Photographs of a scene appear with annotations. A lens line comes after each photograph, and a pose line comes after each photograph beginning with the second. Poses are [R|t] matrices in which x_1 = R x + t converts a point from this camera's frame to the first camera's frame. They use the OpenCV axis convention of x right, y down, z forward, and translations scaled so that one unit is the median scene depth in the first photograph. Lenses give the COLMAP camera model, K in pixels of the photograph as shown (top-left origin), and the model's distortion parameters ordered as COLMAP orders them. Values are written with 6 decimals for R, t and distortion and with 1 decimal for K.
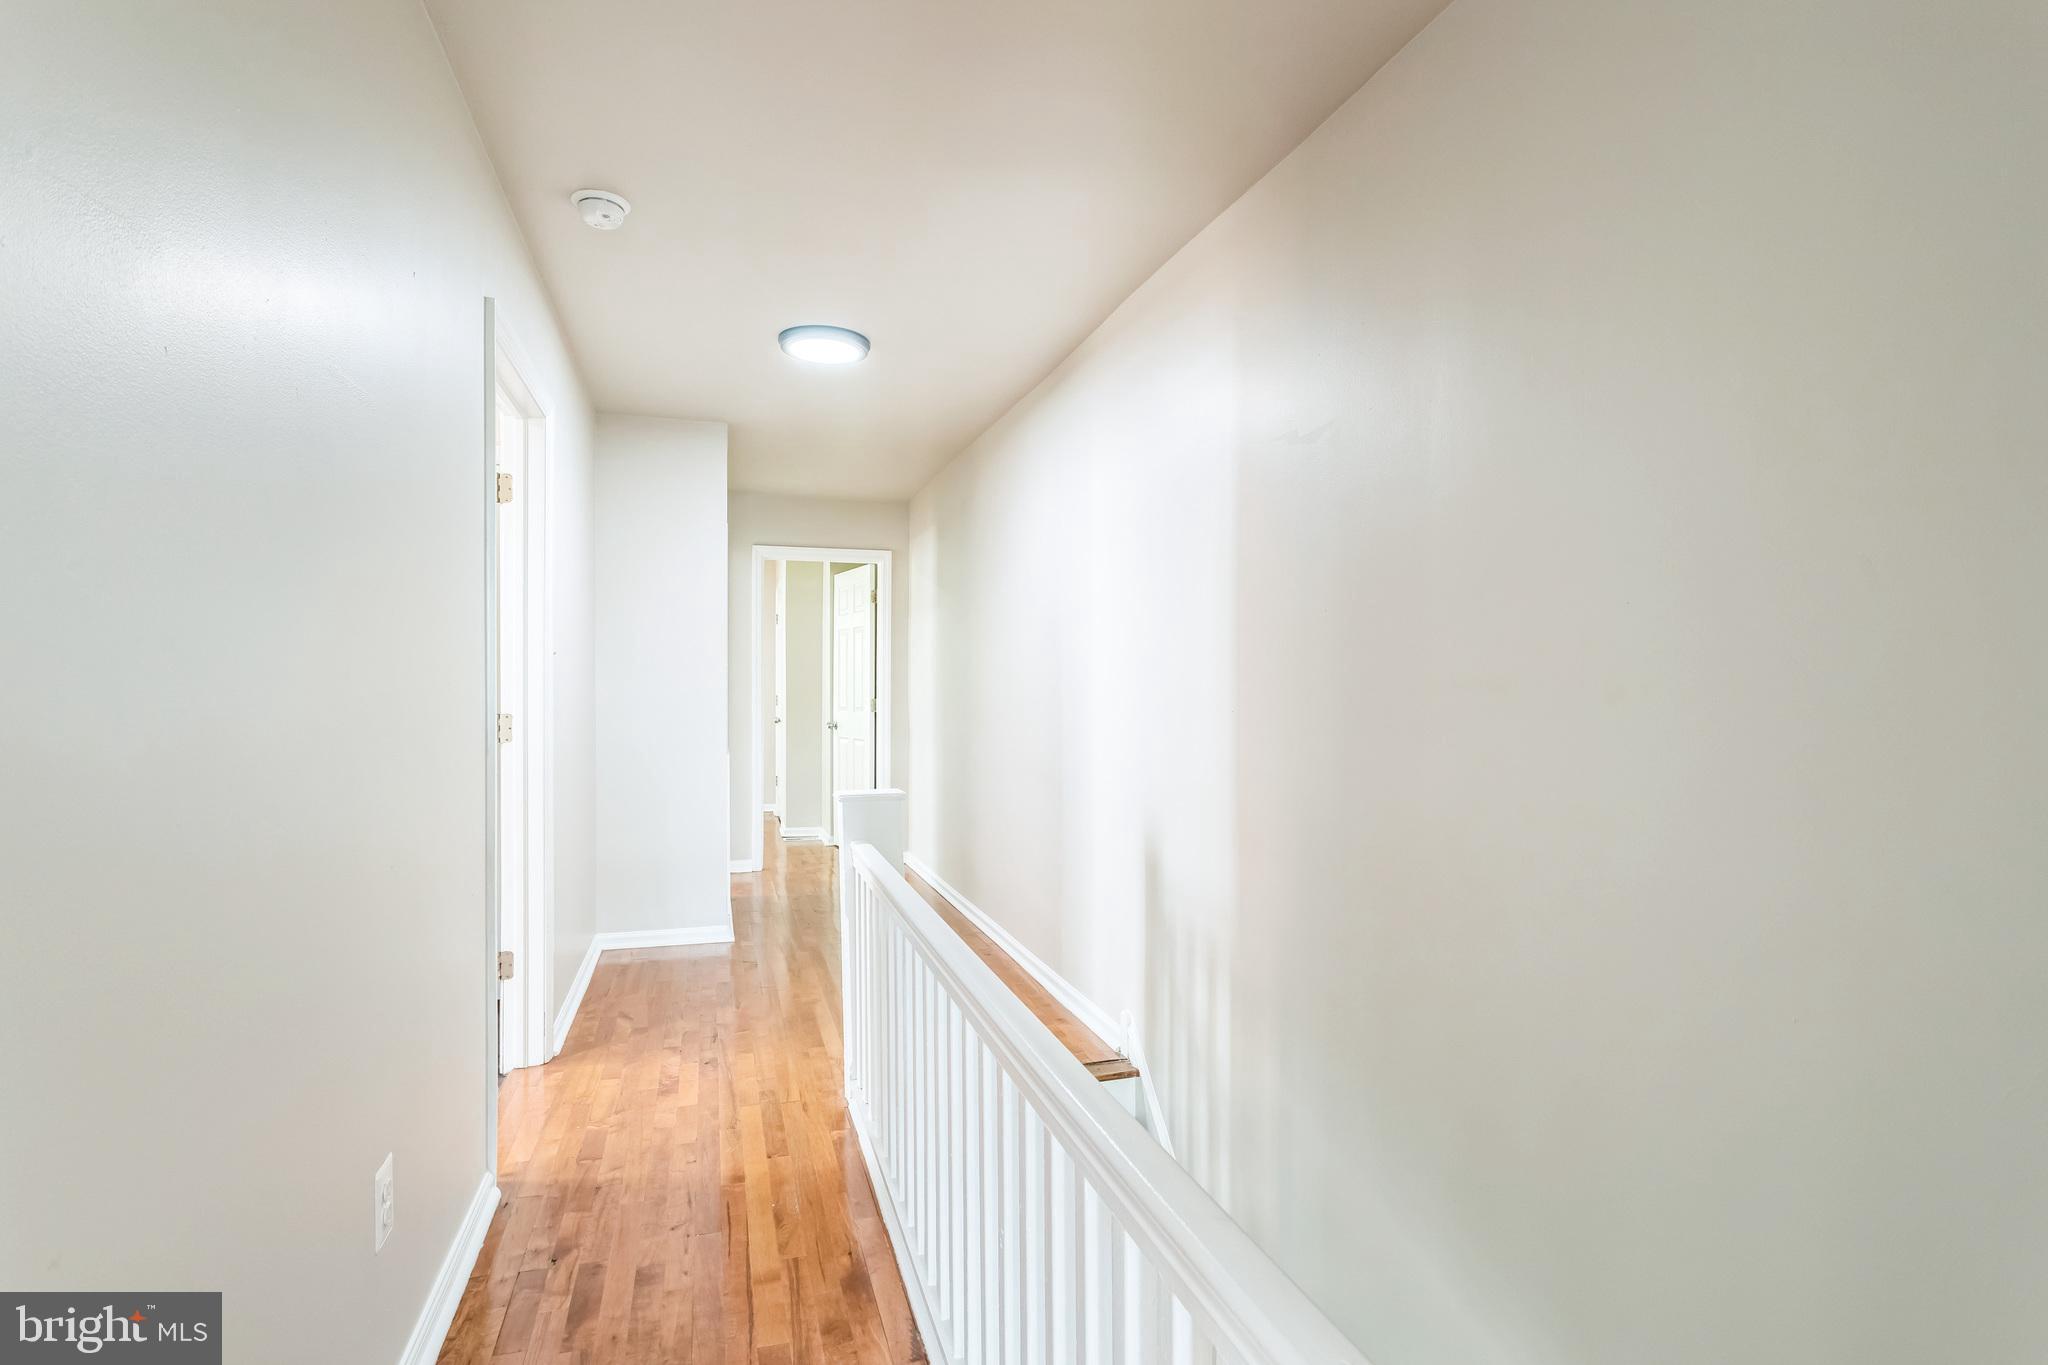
lens RADIAL K [[981.5, 0, 1015.7], [0, 981.5, 688.9], [0, 0, 1]] dist [0.000419, 0.002793]
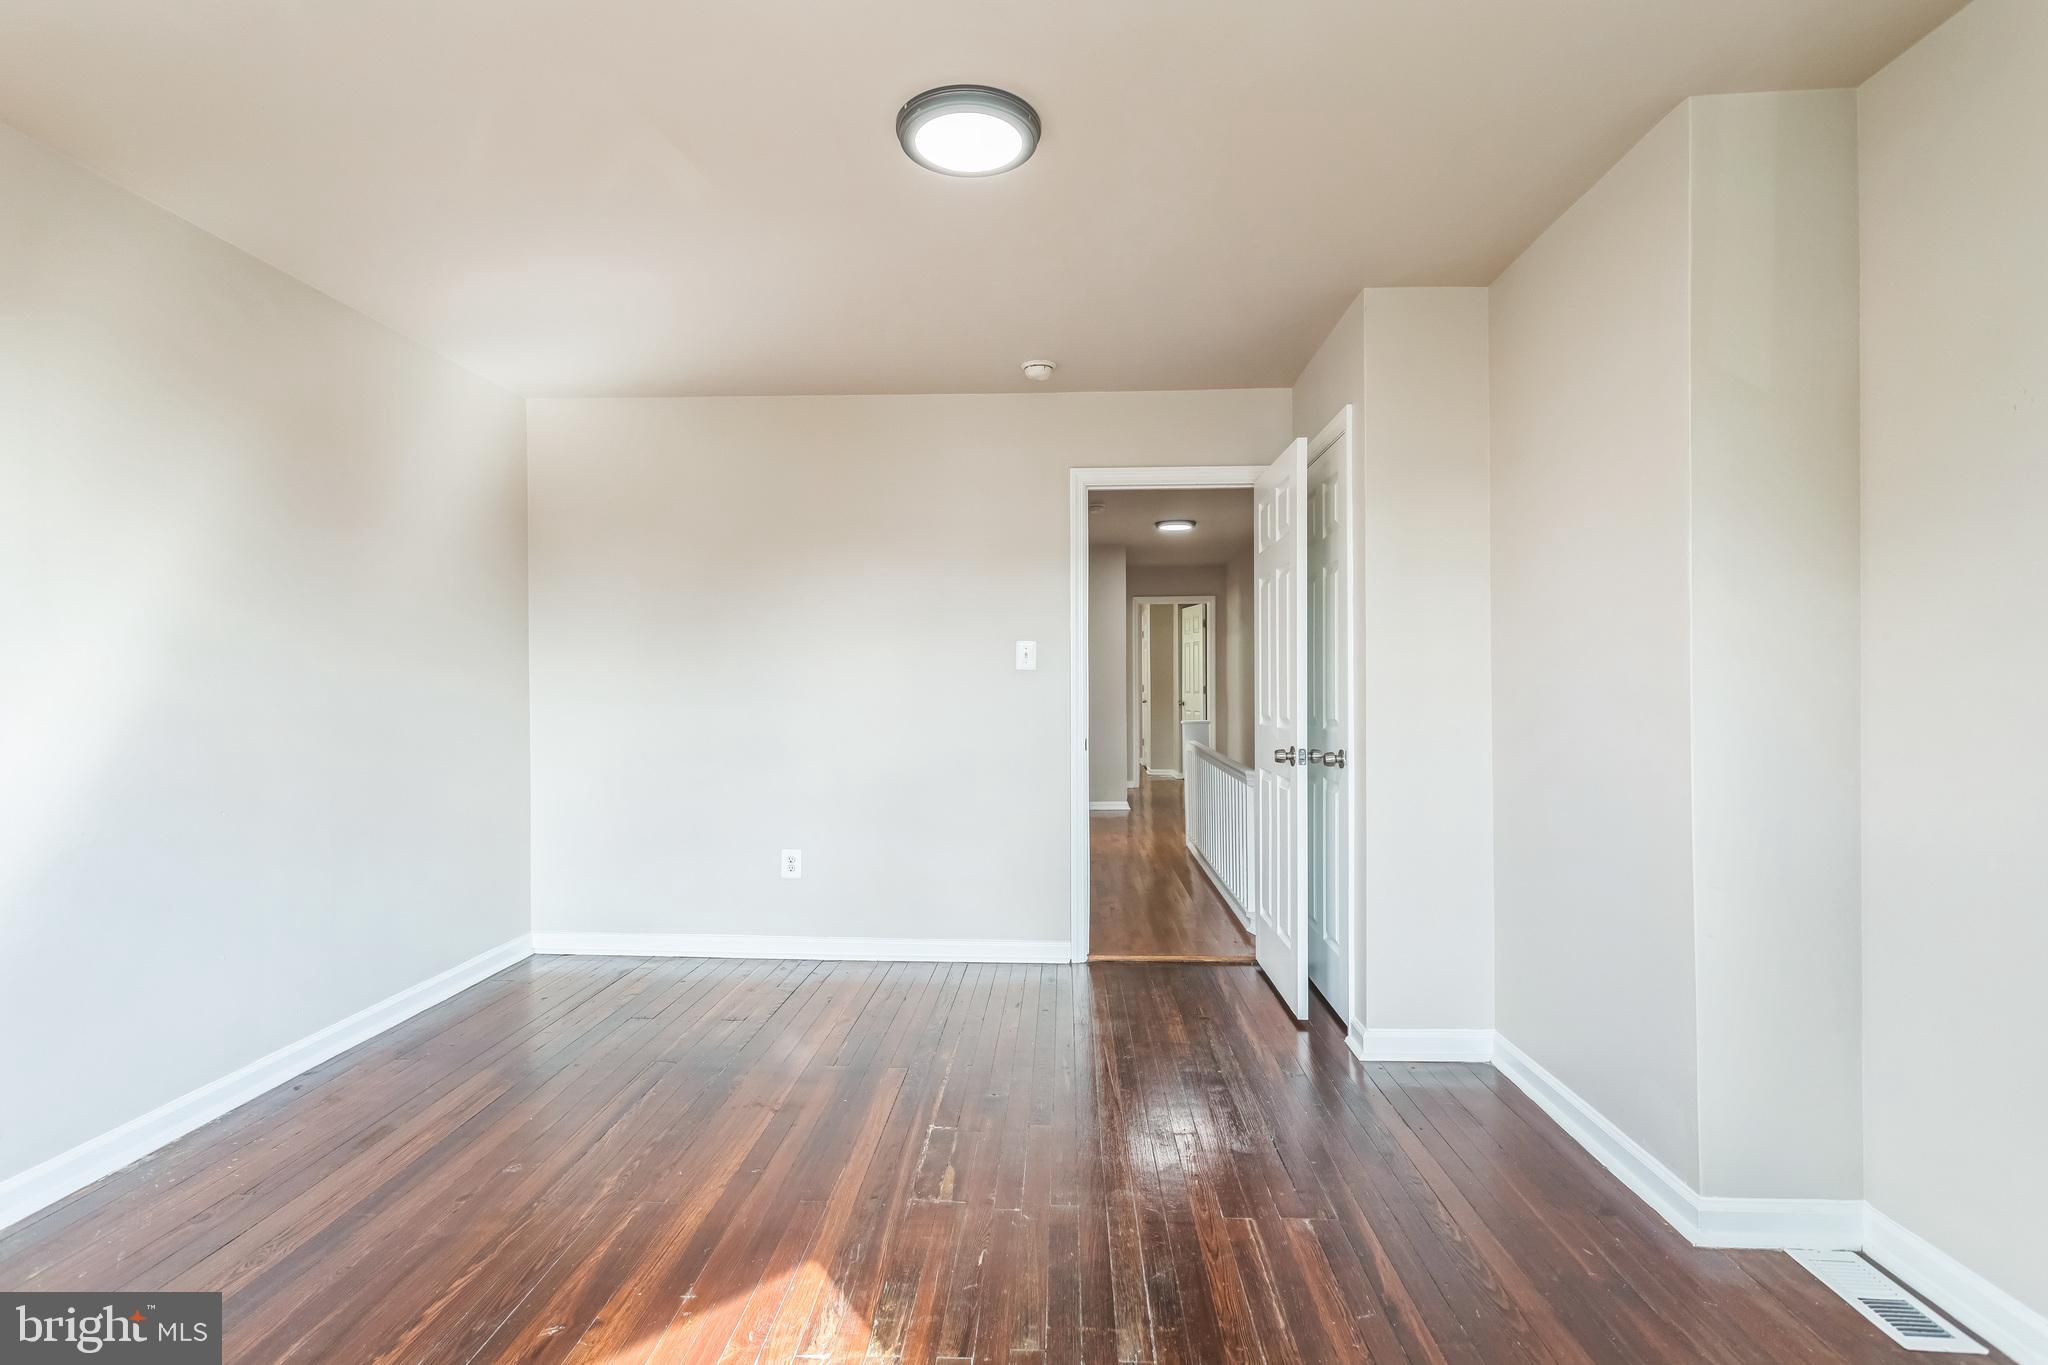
lens RADIAL K [[981.5, 0, 1017.7], [0, 981.5, 681.8], [0, 0, 1]] dist [0.000419, 0.002793]
pose [[0.939812, -0.000952, -0.341690, 0.116678], [0.003556, 0.999969, 0.006996, -0.010814], [0.341672, -0.007790, 0.939787, -0.618279]]
